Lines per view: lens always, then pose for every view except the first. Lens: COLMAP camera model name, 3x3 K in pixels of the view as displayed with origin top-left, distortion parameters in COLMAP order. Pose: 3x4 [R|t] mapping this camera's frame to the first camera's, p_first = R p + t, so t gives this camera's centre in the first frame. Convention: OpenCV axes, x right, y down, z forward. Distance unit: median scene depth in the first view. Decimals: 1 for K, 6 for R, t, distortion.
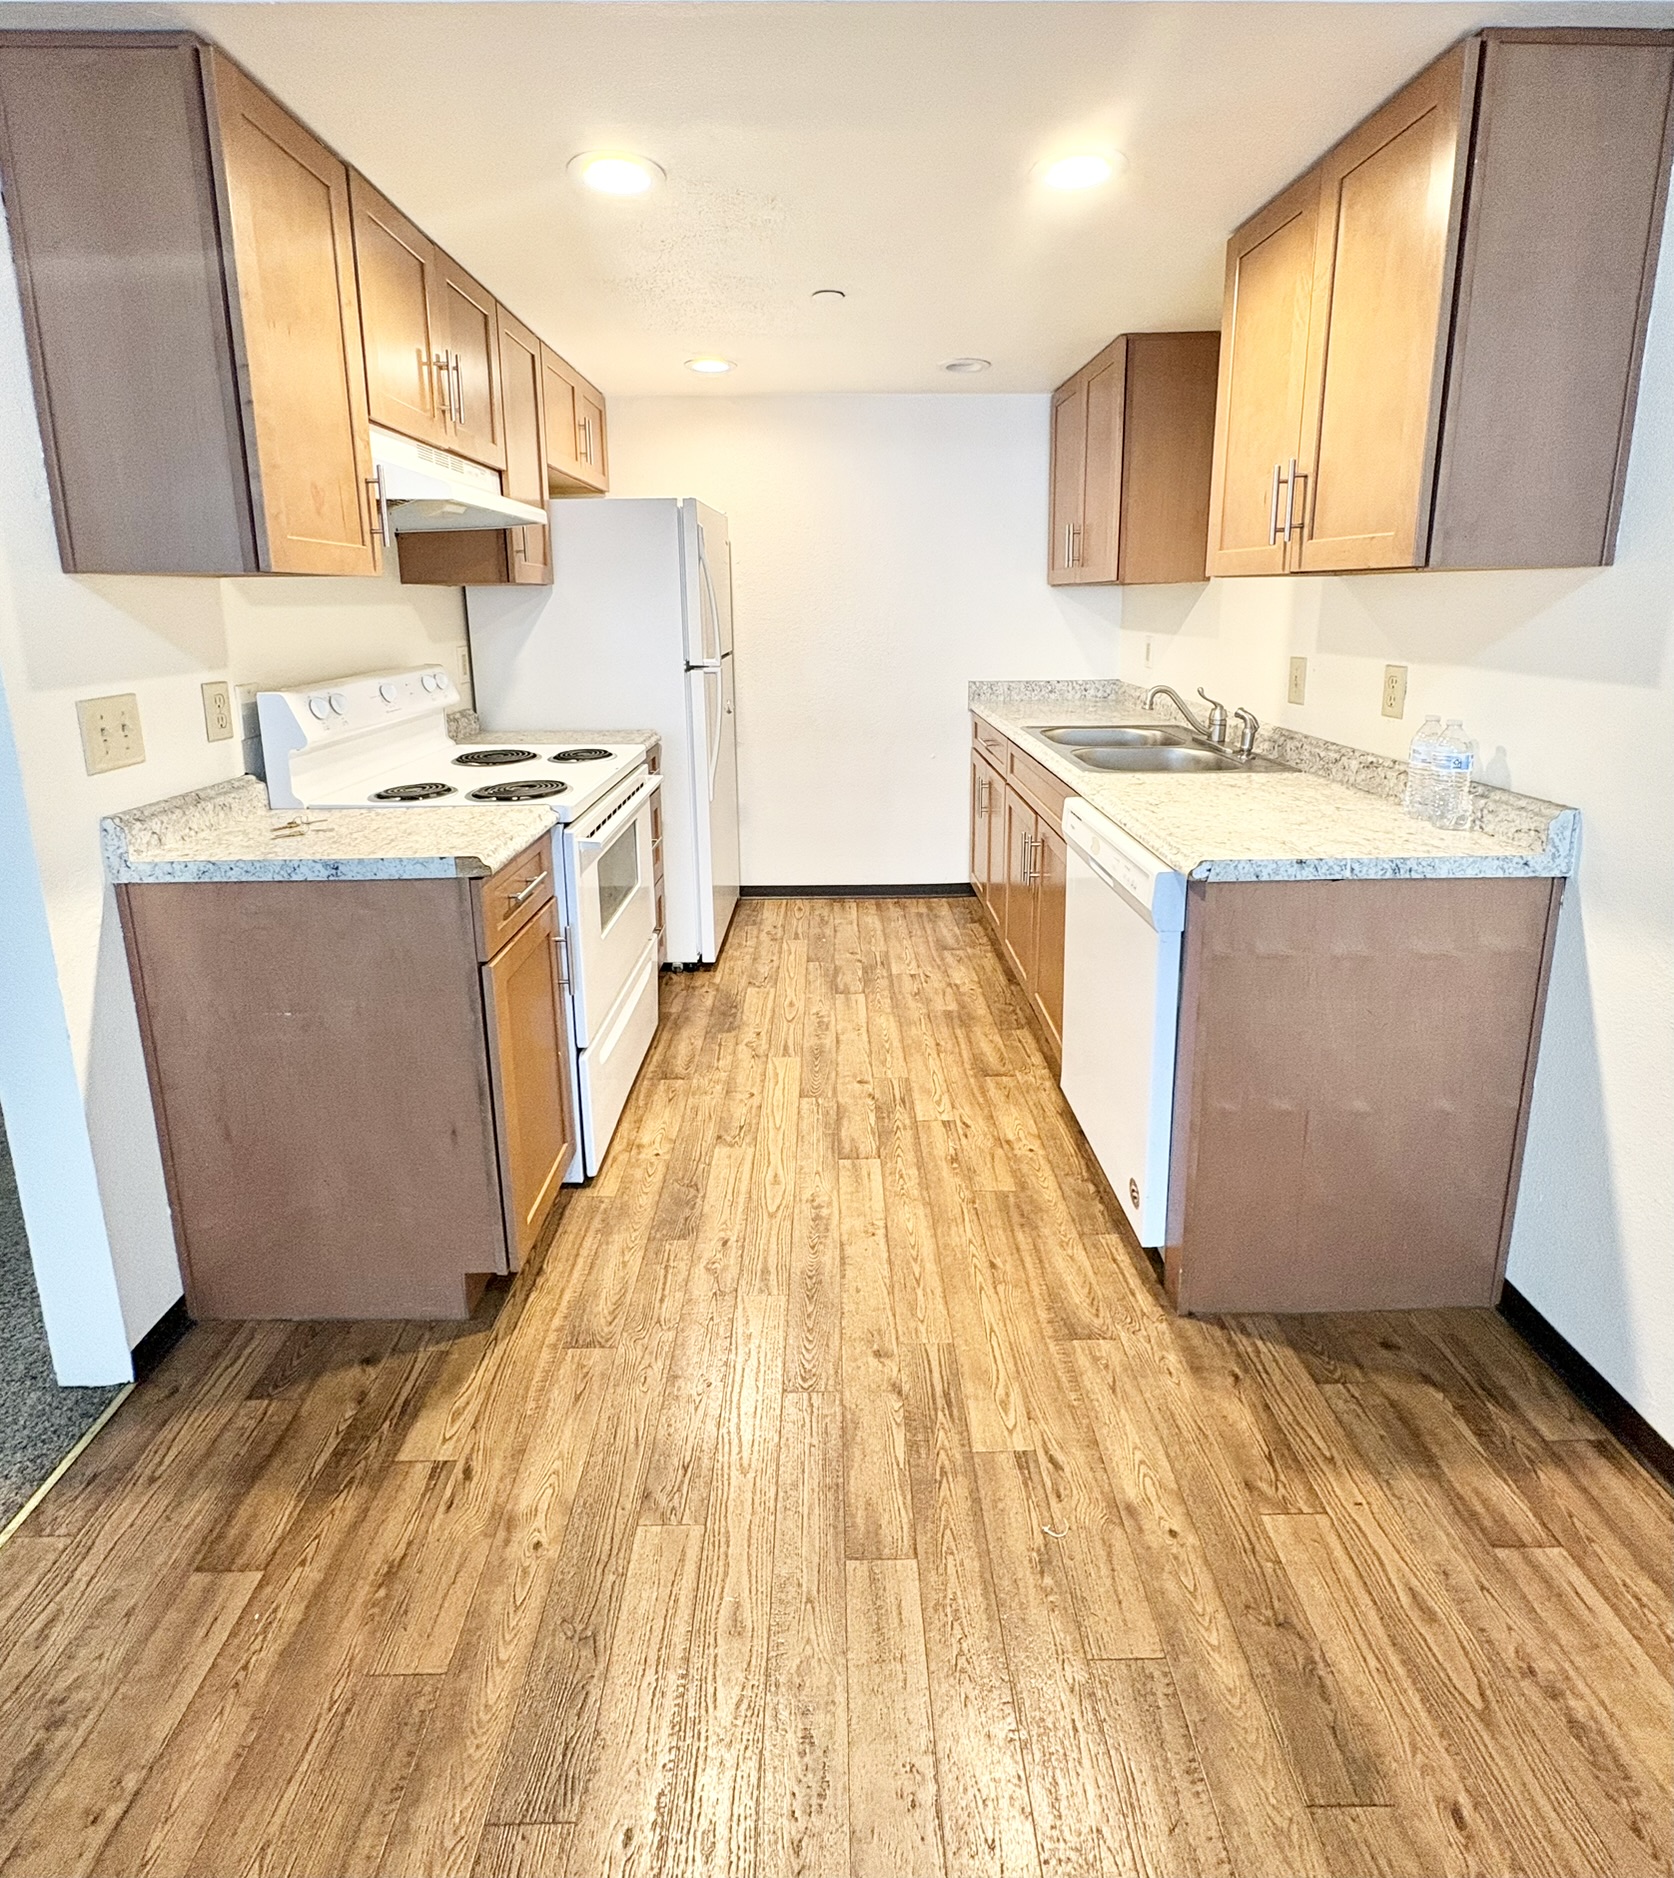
lens RADIAL K [[889.3, 0, 838.6], [0, 889.3, 764.3], [0, 0, 1]] dist [-0.000600, -0.000044]
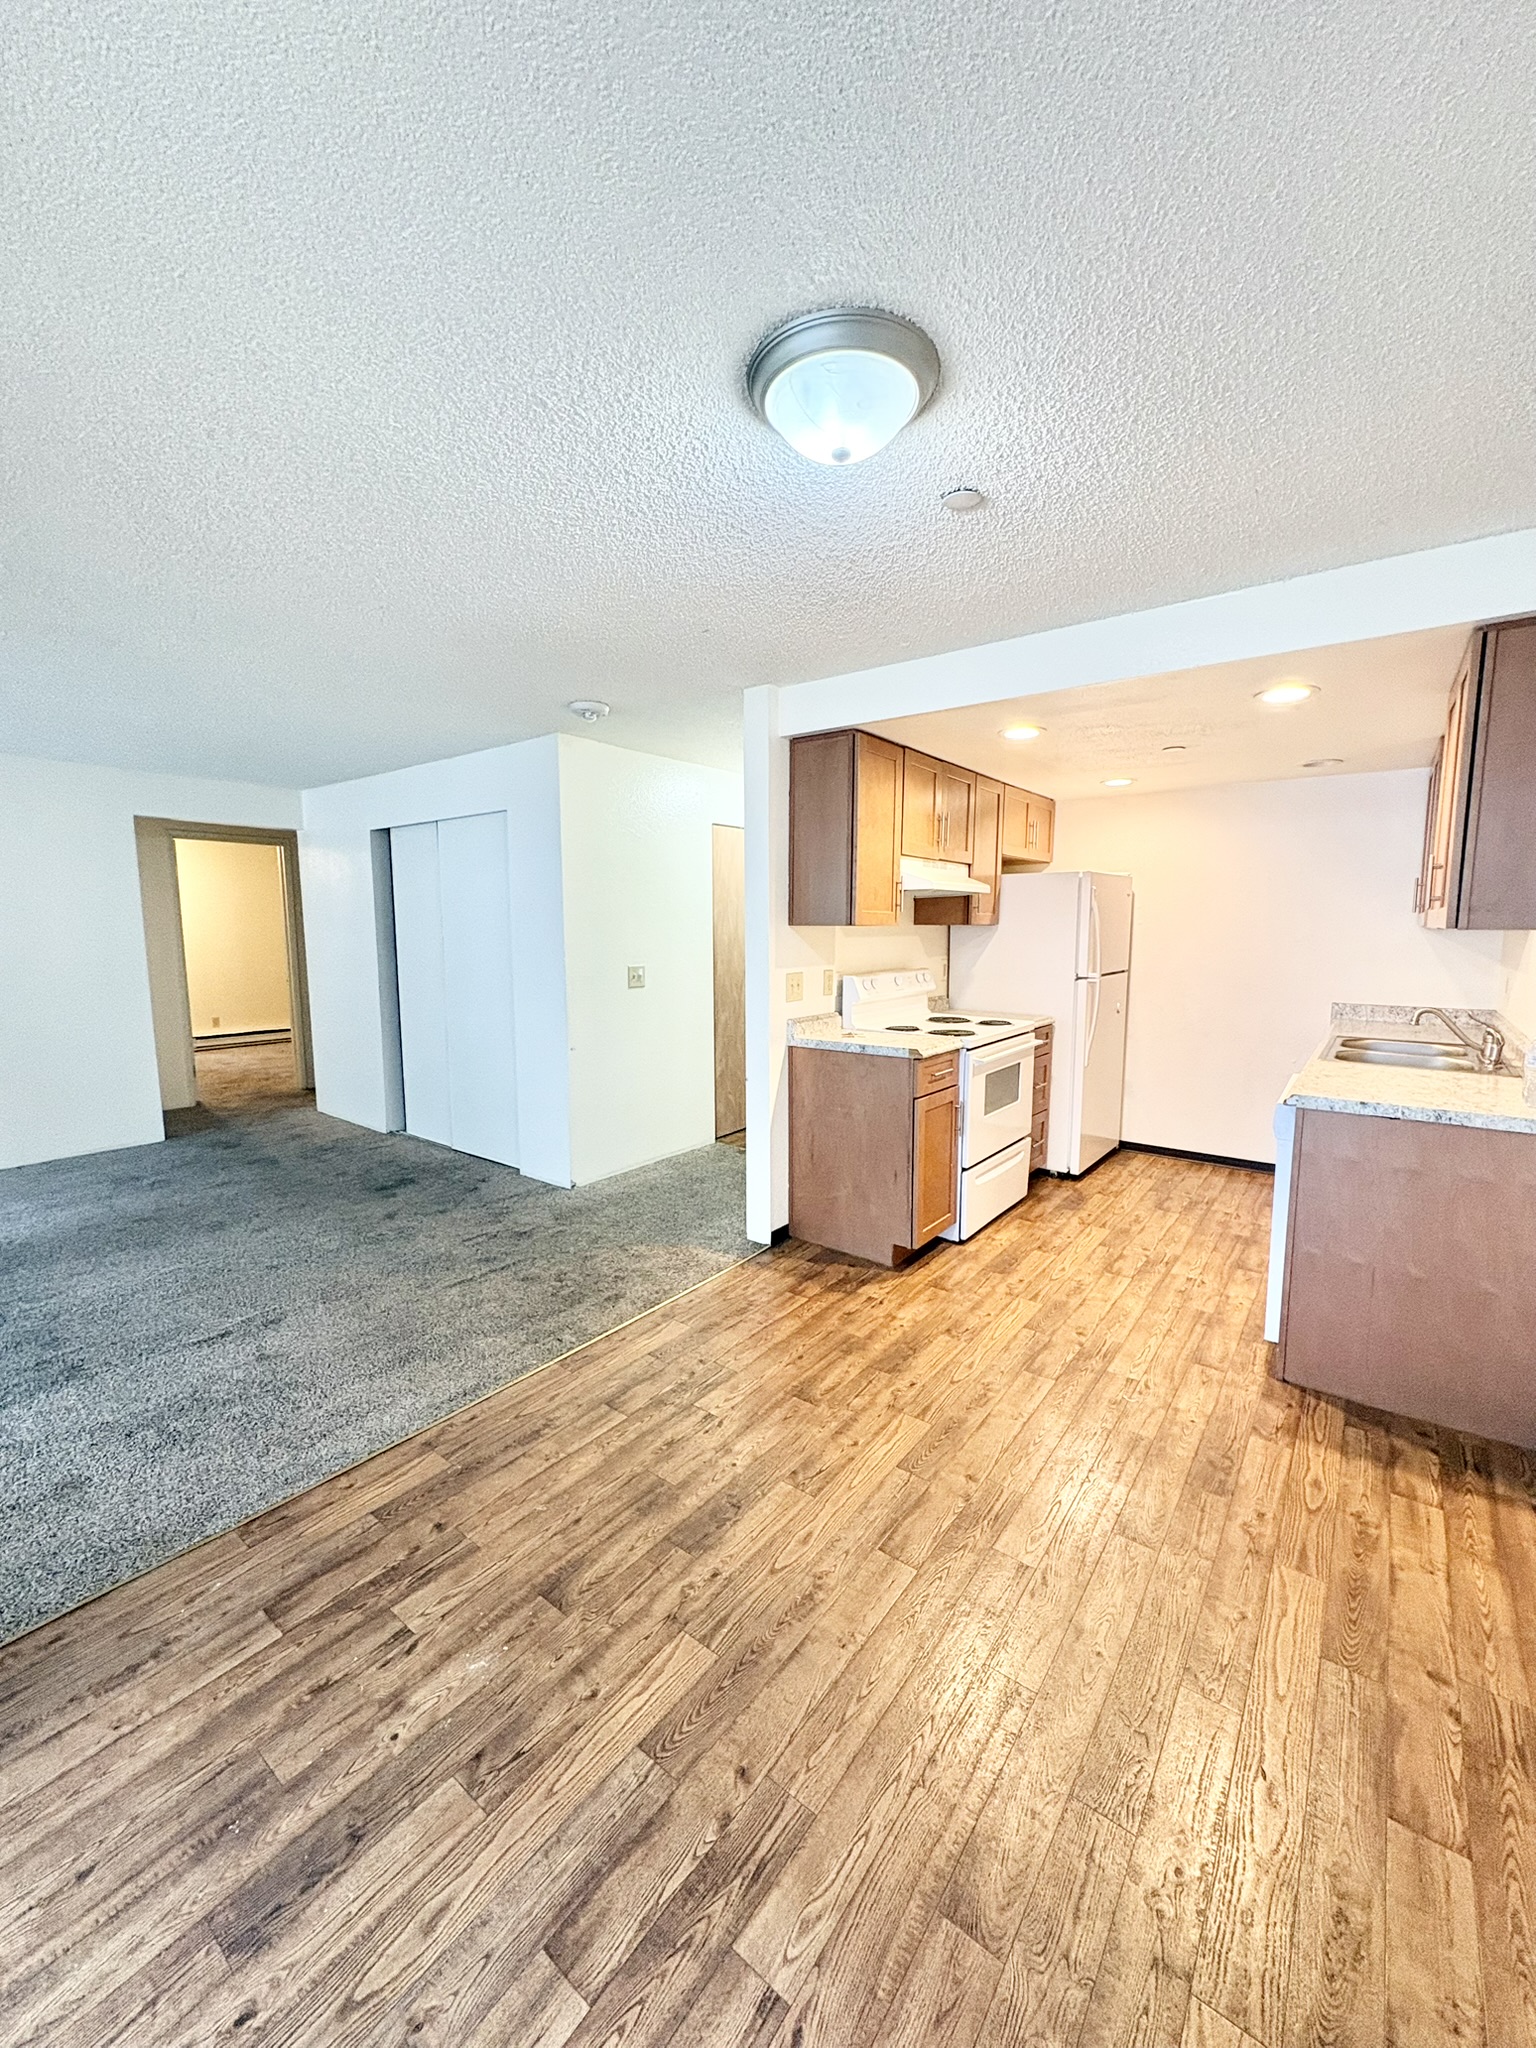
lens RADIAL K [[757.7, 0, 768.0], [0, 757.7, 1024.0], [0, 0, 1]] dist [-0.000963, -0.000093]
pose [[0.783394, 0.086242, -0.615513, 0.422753], [-0.117678, 0.992995, -0.010642, 0.090687], [0.610283, 0.080770, 0.788055, -0.674881]]
